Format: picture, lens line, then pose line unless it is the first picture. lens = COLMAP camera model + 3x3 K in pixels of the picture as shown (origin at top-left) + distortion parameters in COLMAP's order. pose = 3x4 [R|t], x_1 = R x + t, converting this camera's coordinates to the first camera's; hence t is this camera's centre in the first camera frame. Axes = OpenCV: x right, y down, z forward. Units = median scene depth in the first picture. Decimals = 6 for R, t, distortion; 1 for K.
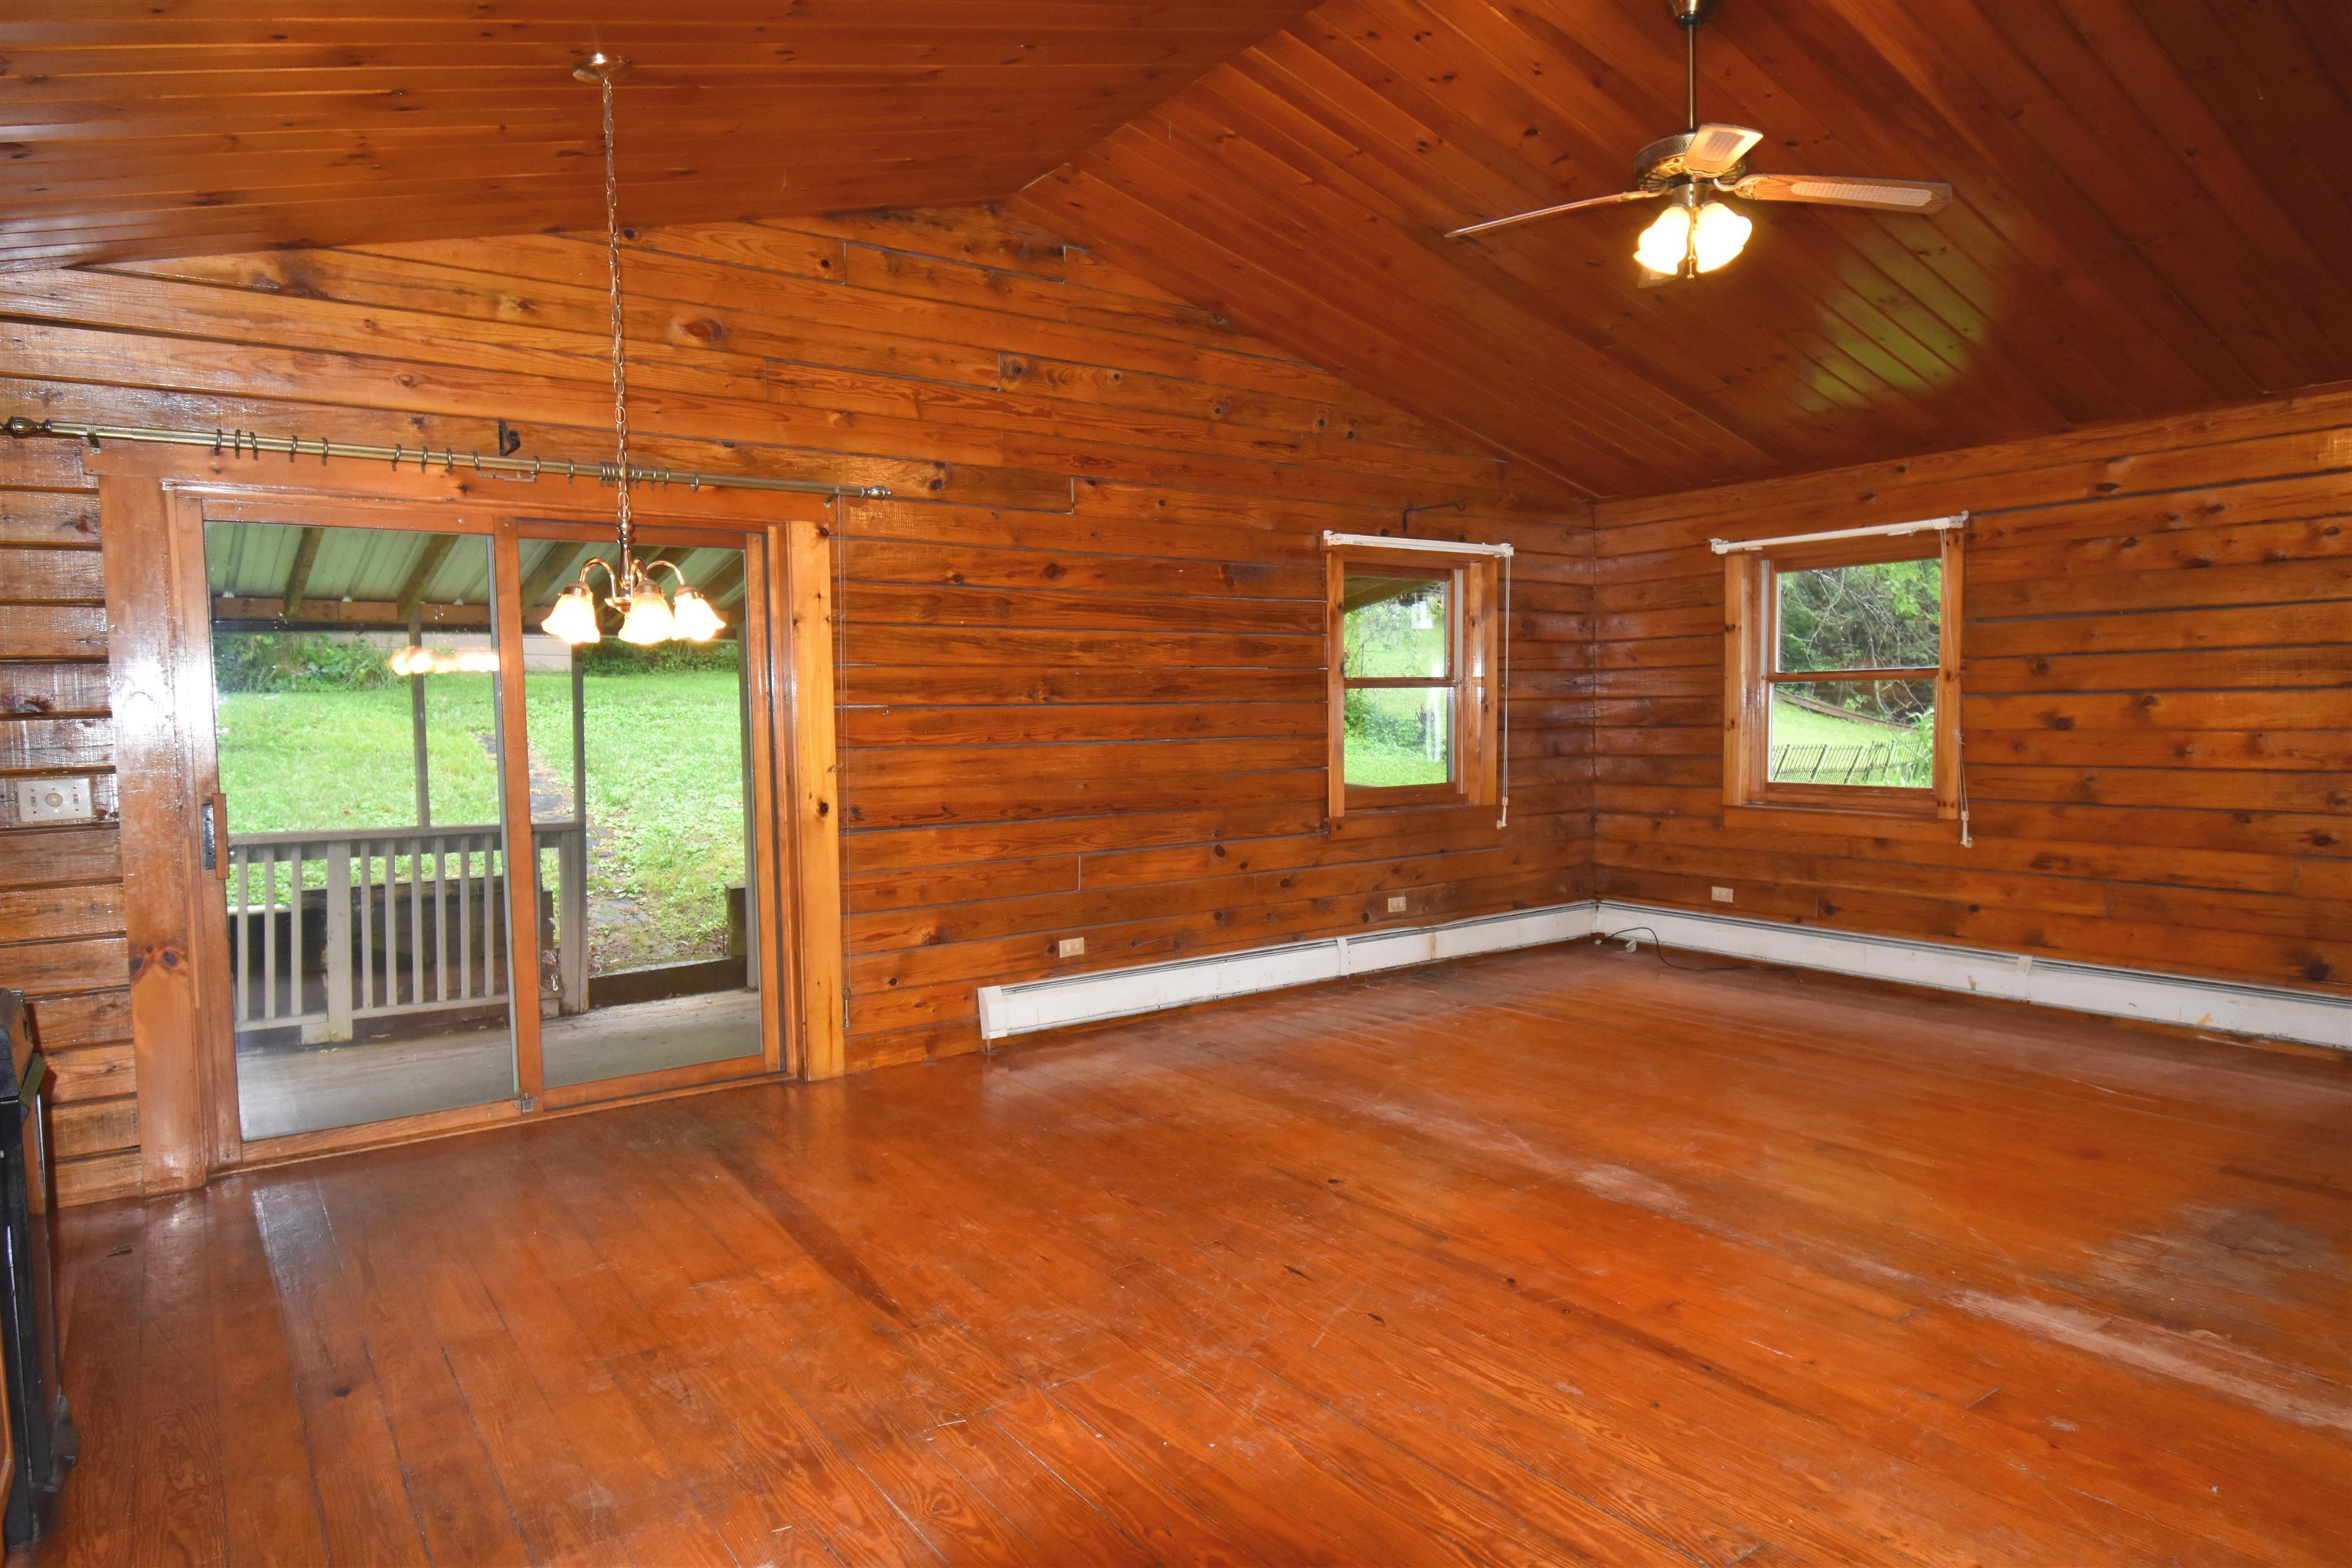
lens RADIAL K [[1390.9, 0, 1182.5], [0, 1390.9, 803.0], [0, 0, 1]] dist [0.001539, -0.016525]
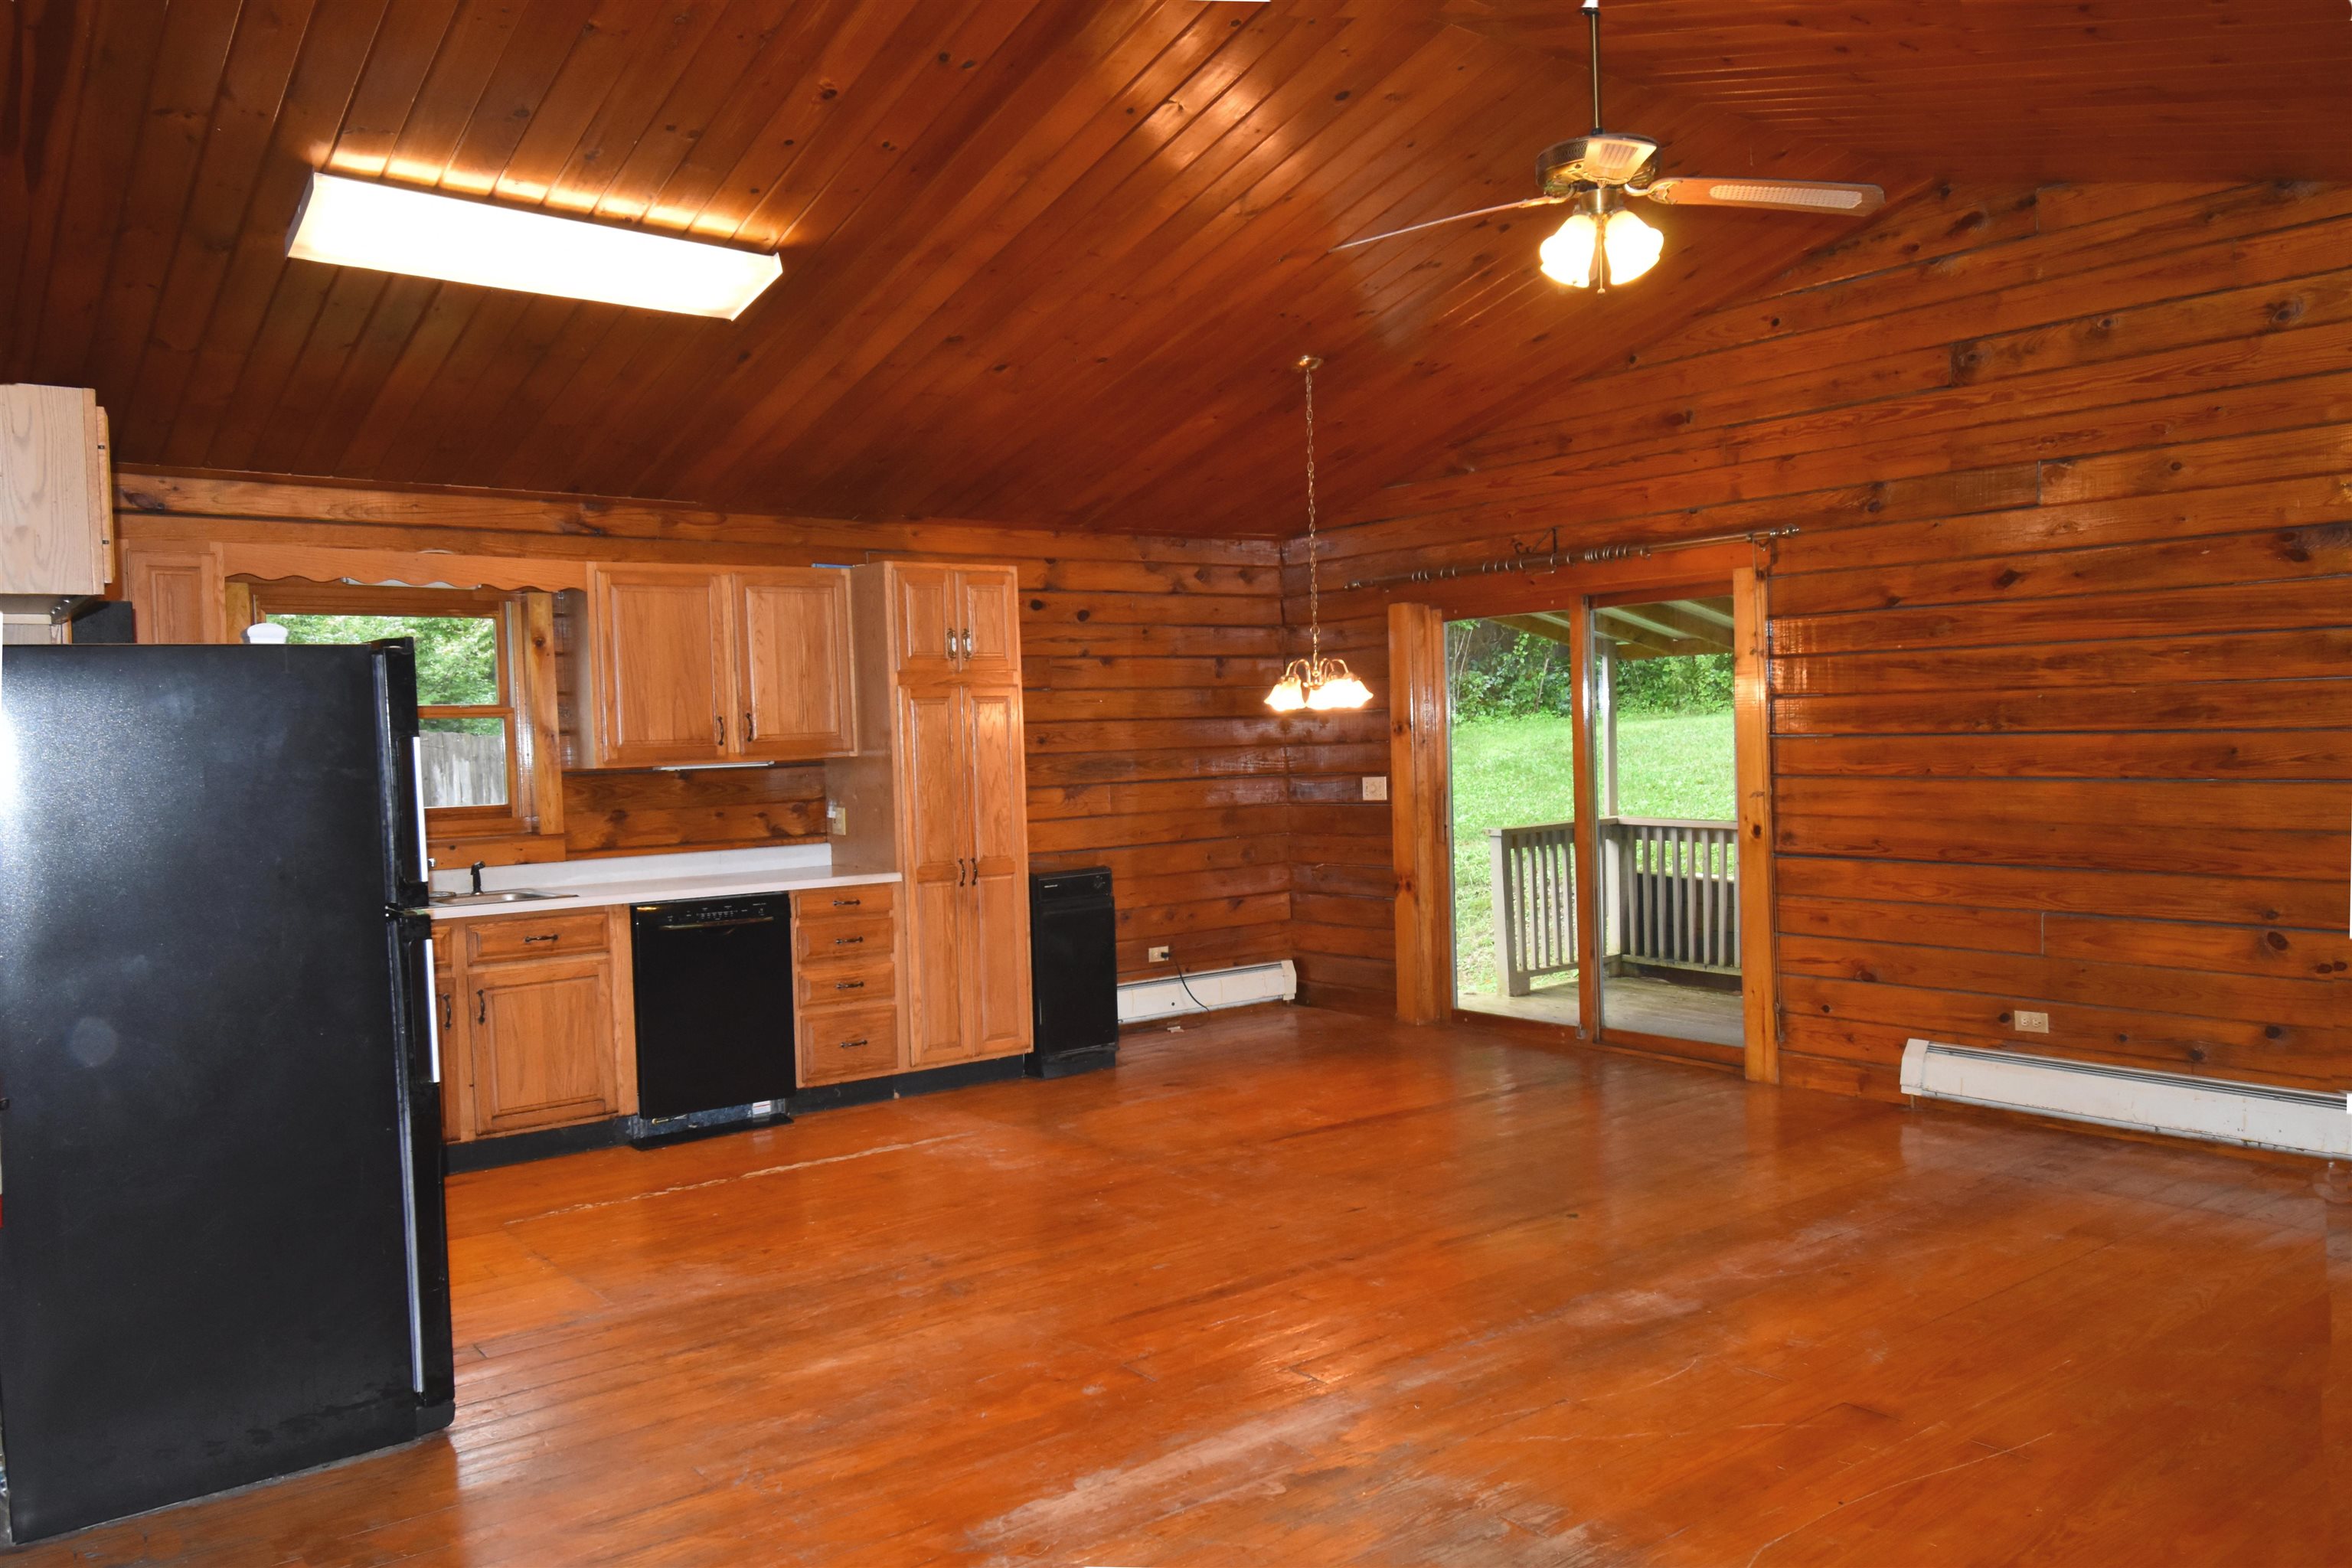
lens RADIAL K [[1719.8, 0, 1189.6], [0, 1719.8, 800.5], [0, 0, 1]] dist [0.004187, -0.022474]
pose [[0.045797, 0.055795, -0.997391, 0.964291], [-0.042899, 0.997628, 0.053838, -0.066238], [0.998029, 0.040321, 0.048082, 0.455932]]
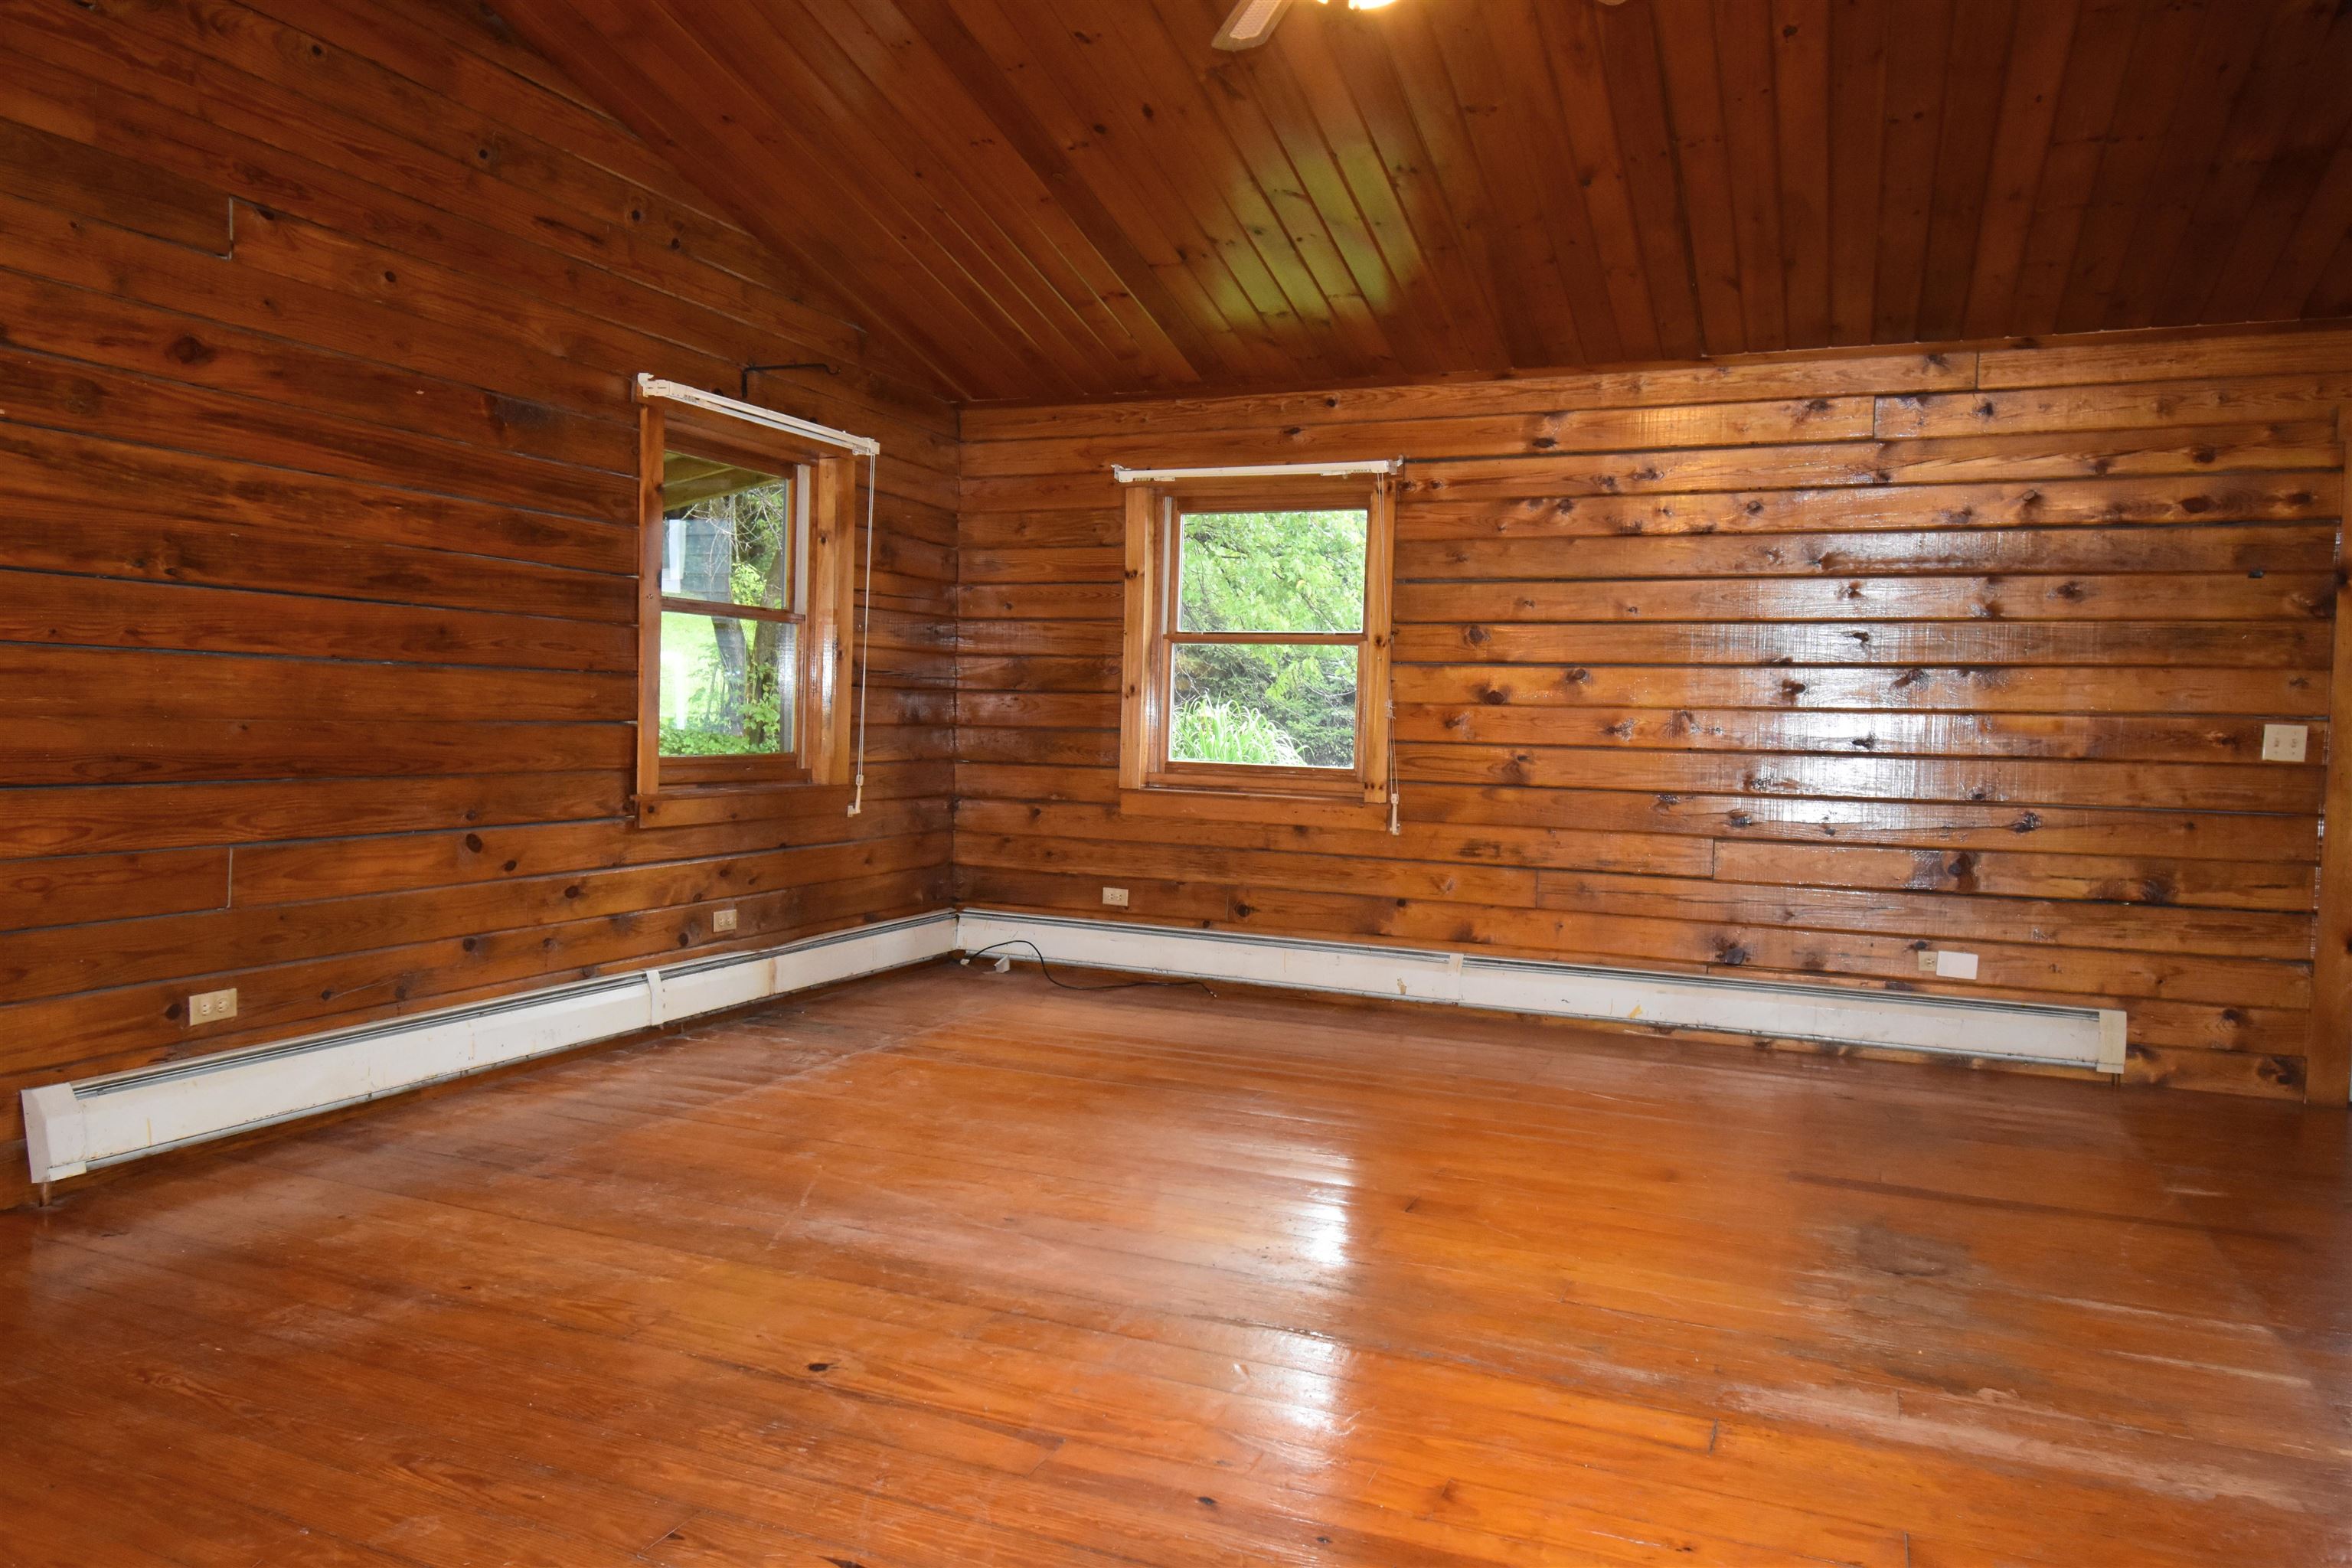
lens RADIAL K [[1554.7, 0, 1188.0], [0, 1554.7, 799.0], [0, 0, 1]] dist [0.011137, -0.026917]
pose [[0.849547, 0.011298, 0.527392, -0.080479], [-0.005427, 0.999905, -0.012678, 0.024407], [-0.527485, 0.007908, 0.849527, 0.243919]]
